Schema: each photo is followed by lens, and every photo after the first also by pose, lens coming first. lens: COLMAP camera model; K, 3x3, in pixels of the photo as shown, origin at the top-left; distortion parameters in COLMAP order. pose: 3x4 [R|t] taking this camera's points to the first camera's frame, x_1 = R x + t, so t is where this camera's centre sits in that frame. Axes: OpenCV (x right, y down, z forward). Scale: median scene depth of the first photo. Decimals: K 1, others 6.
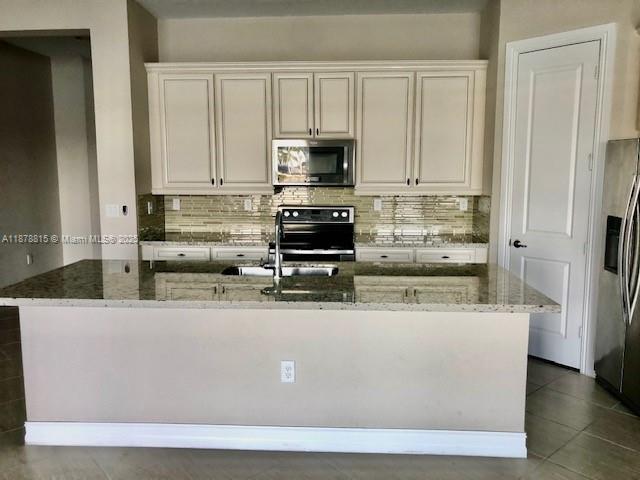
lens RADIAL K [[505.7, 0, 320.0], [0, 505.7, 240.0], [0, 0, 1]] dist [0.005556, -0.005064]
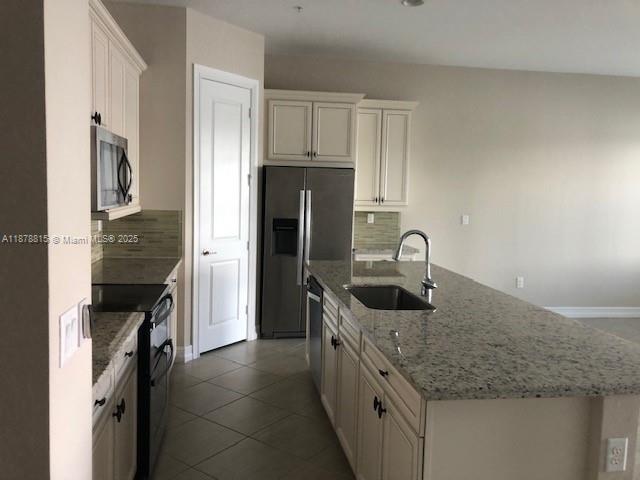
lens RADIAL K [[525.4, 0, 308.2], [0, 525.4, 232.1], [0, 0, 1]] dist [0.011387, 0.010284]
pose [[-0.191490, -0.086304, 0.977693, -0.659037], [0.113367, 0.987515, 0.109375, -0.120519], [-0.974925, 0.131783, -0.179315, 0.879339]]
